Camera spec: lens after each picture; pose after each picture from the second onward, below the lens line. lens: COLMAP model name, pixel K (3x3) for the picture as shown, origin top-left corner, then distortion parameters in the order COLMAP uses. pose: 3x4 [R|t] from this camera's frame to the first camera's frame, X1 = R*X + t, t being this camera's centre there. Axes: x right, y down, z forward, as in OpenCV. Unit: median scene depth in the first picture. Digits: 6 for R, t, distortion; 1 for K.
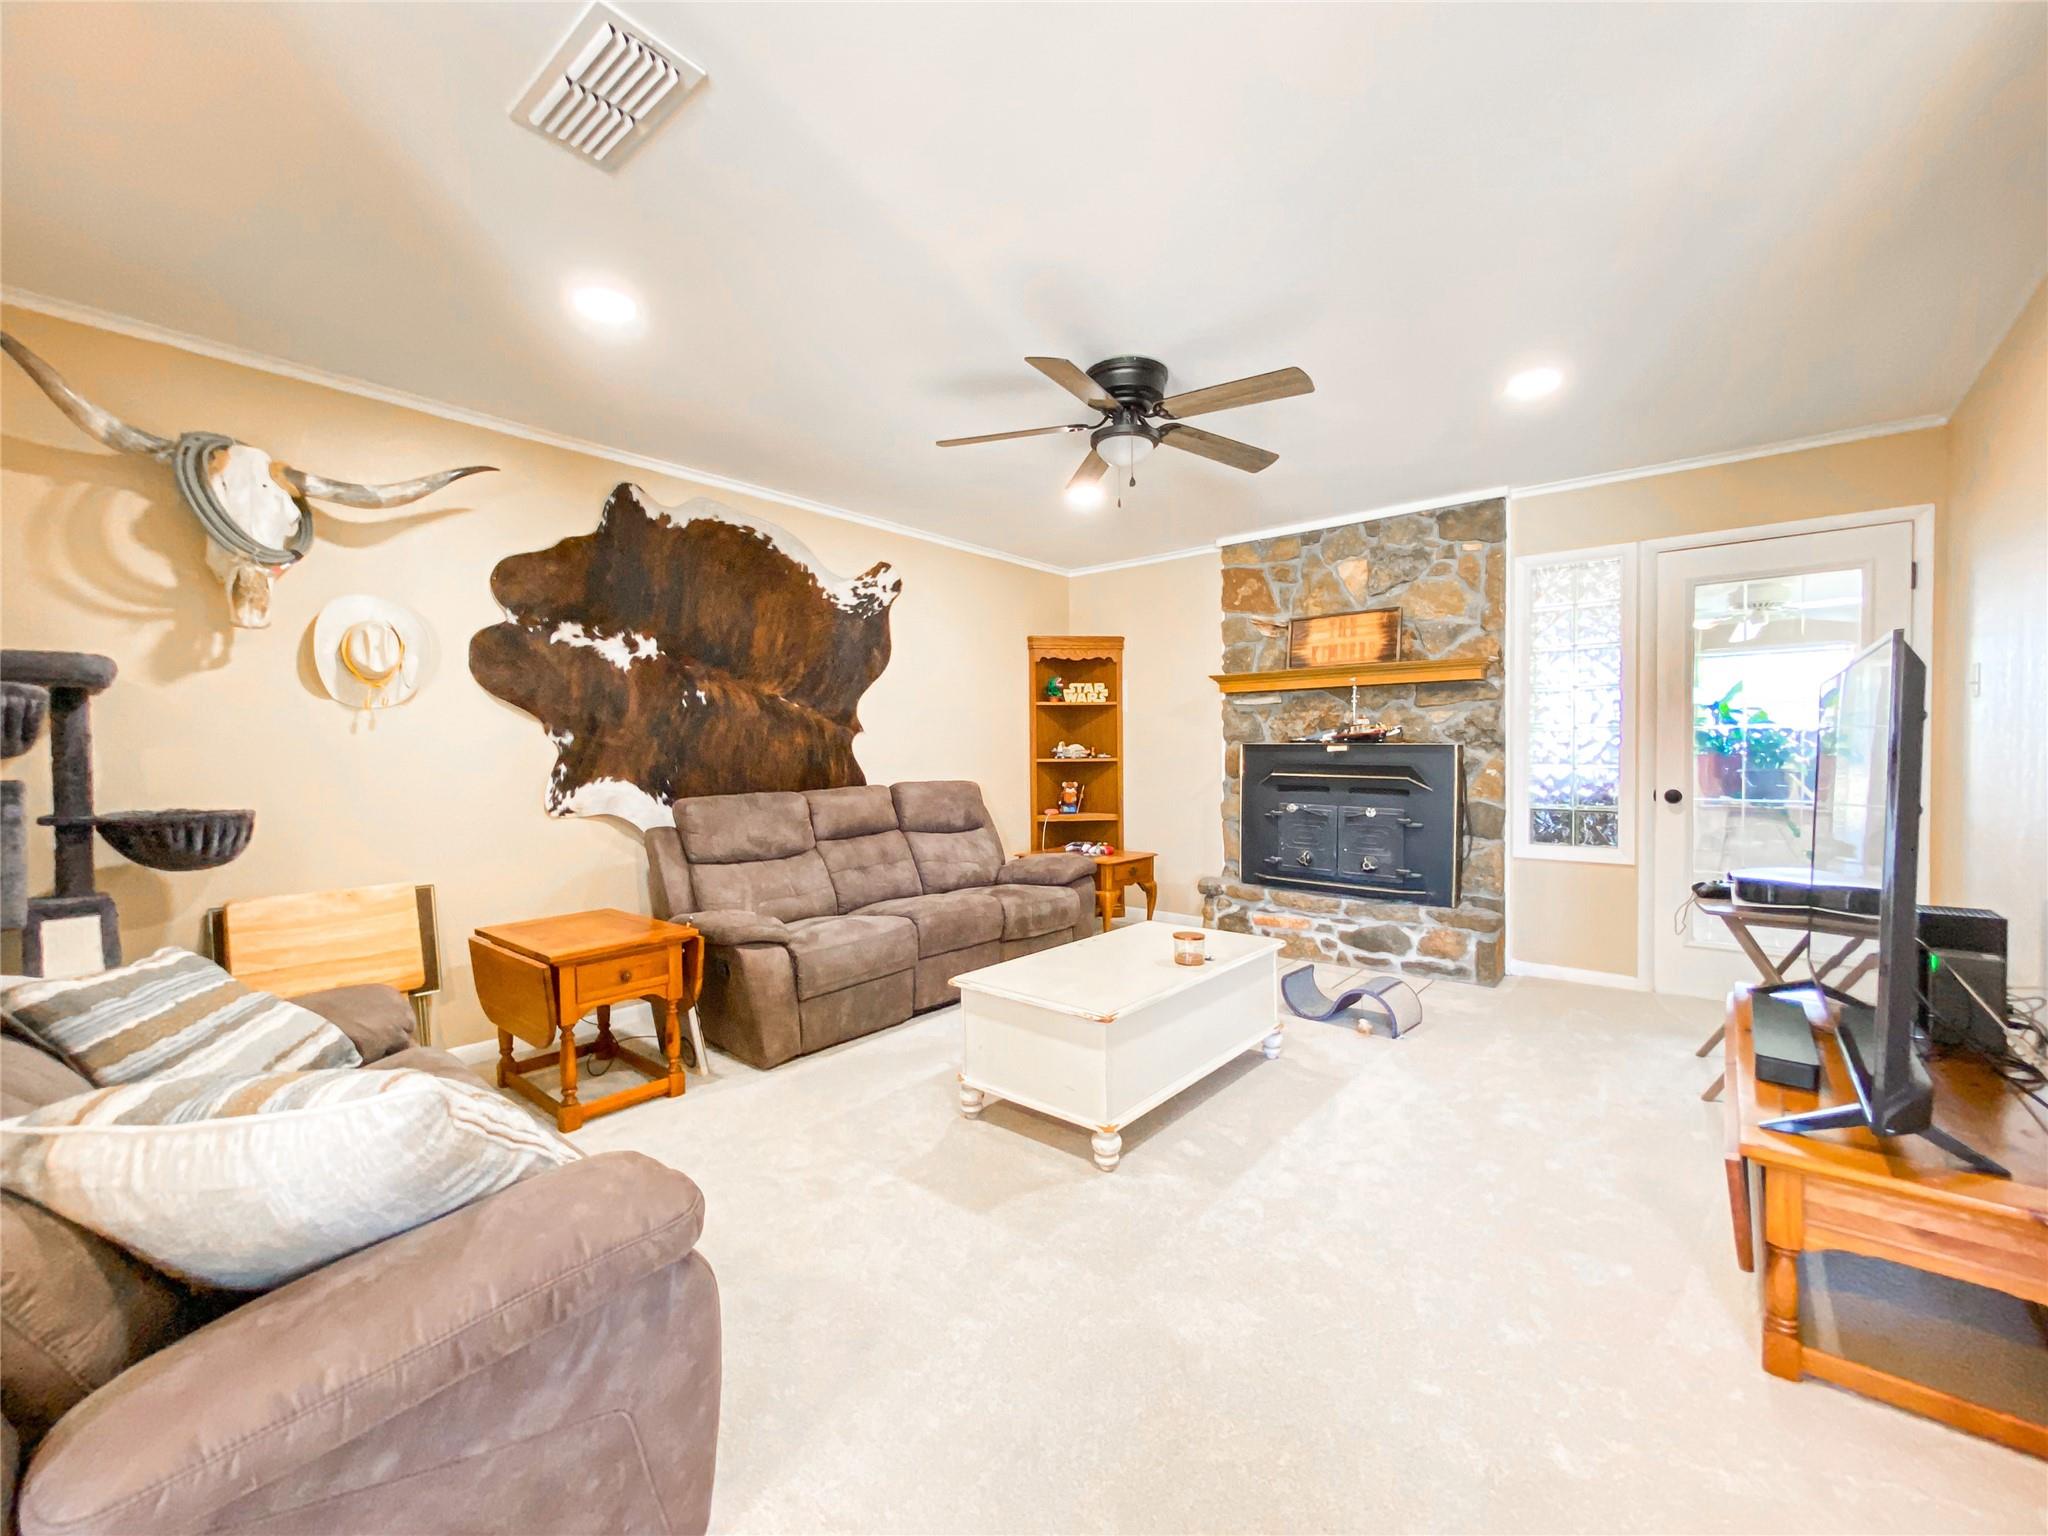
lens RADIAL K [[828.7, 0, 1029.5], [0, 828.7, 772.2], [0, 0, 1]] dist [0.002271, -0.002357]
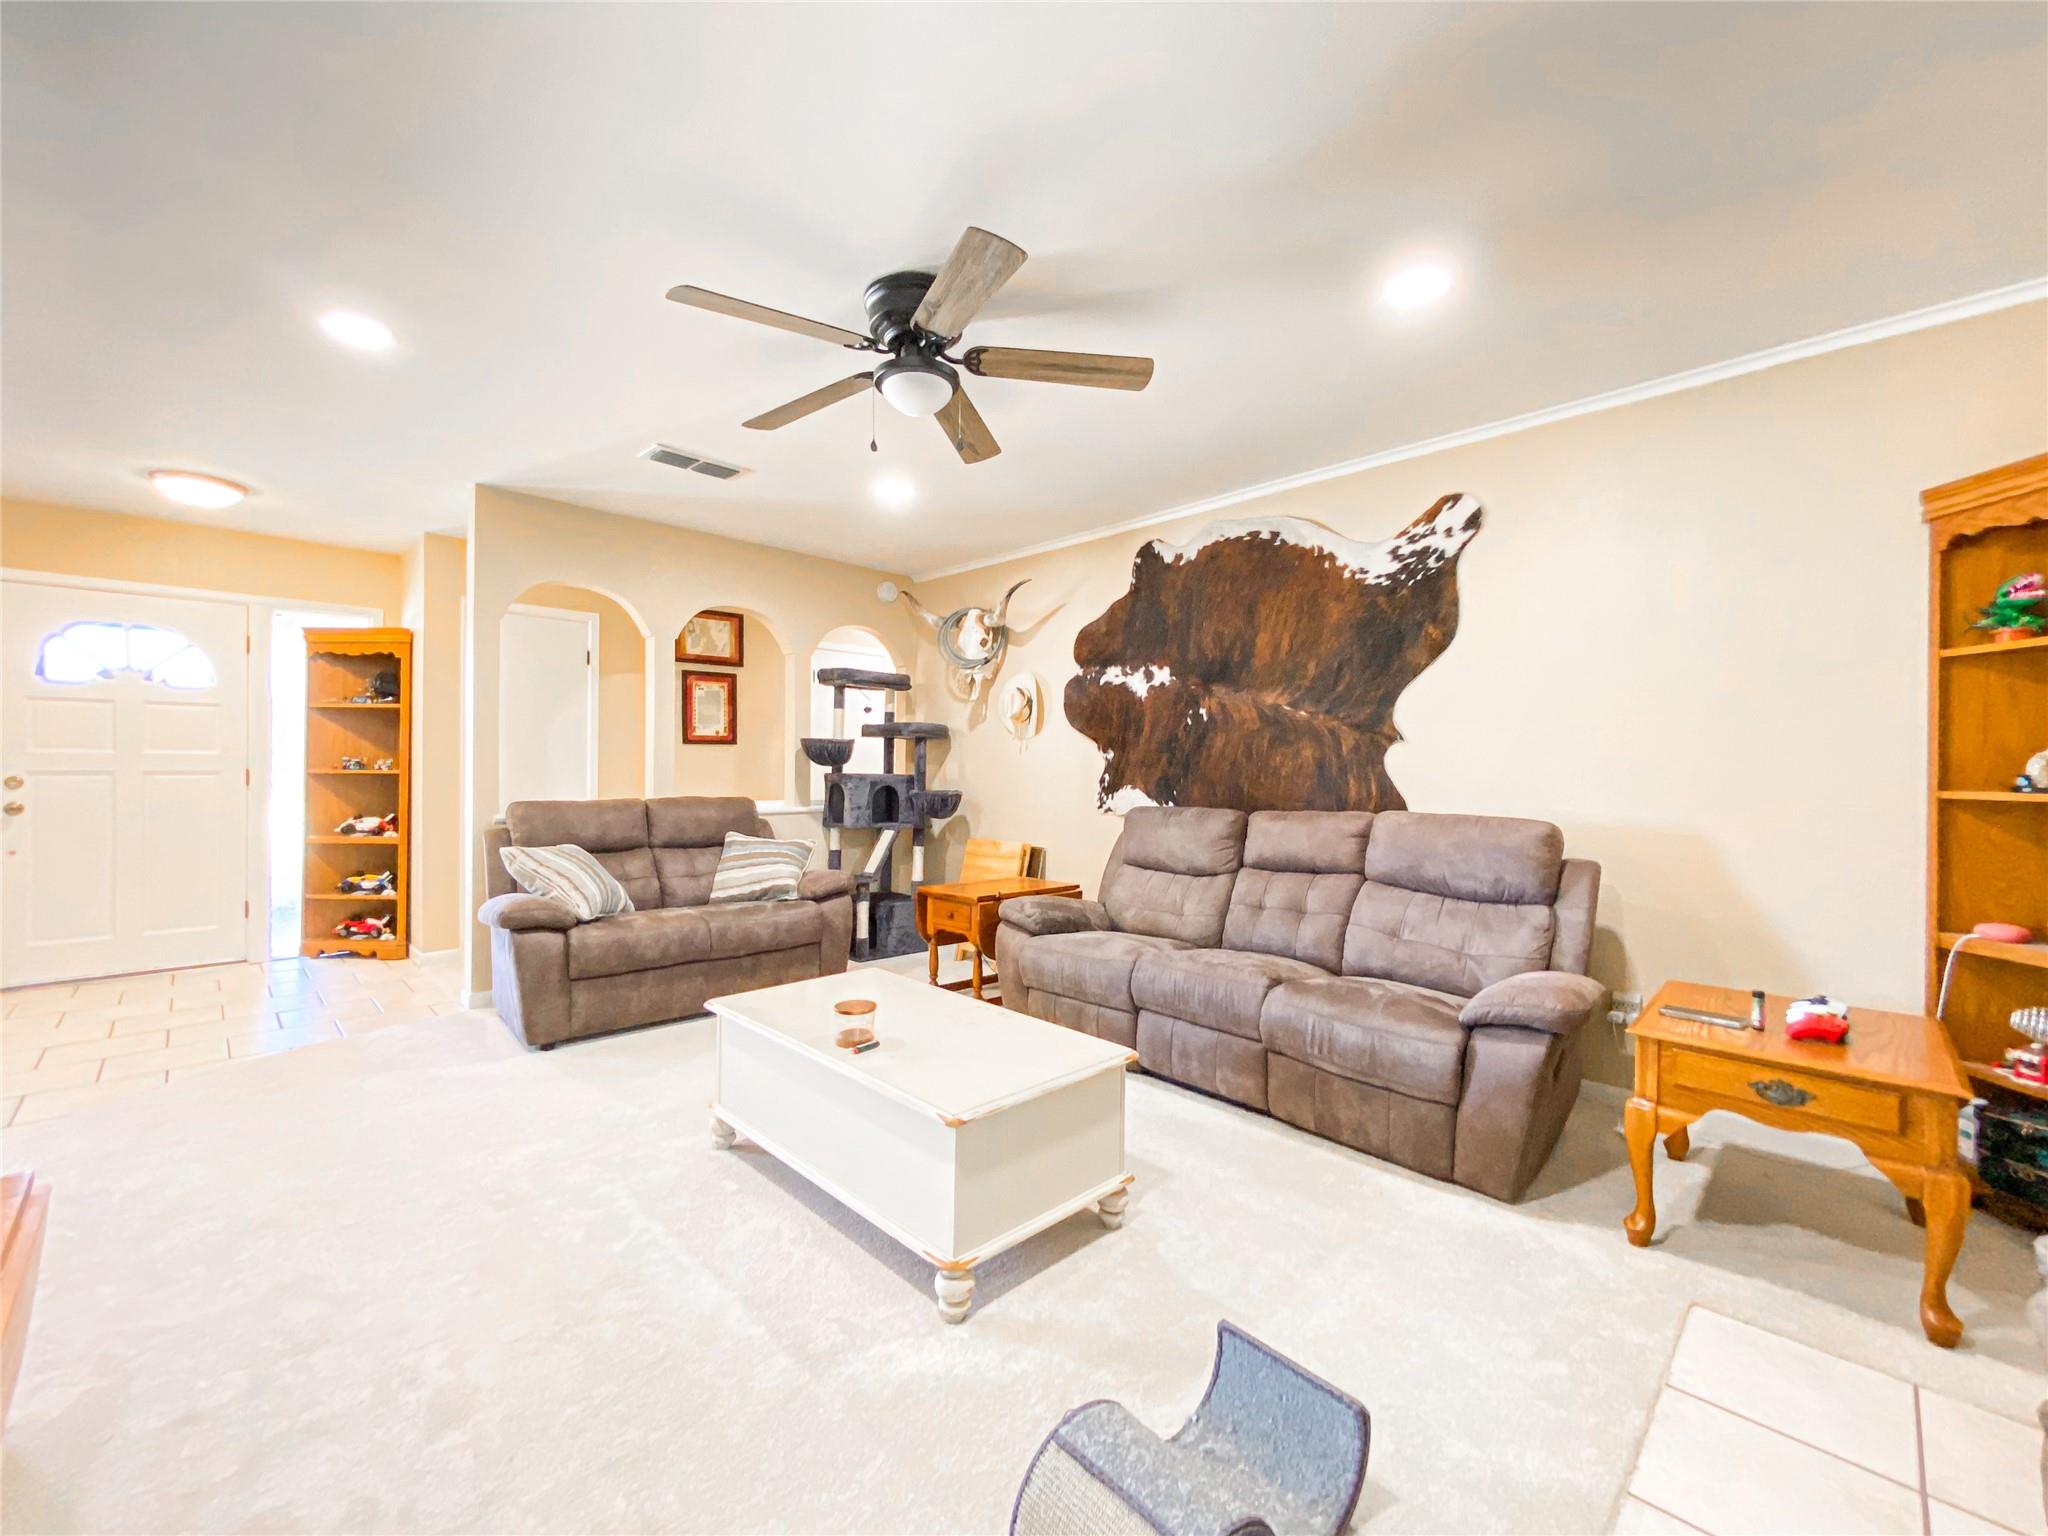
lens RADIAL K [[828.7, 0, 1029.5], [0, 828.7, 772.2], [0, 0, 1]] dist [0.002271, -0.002357]
pose [[-0.110112, 0.012022, -0.993846, 0.659110], [-0.031137, 0.999394, 0.015539, -0.025346], [0.993431, 0.032657, -0.109671, 0.874626]]
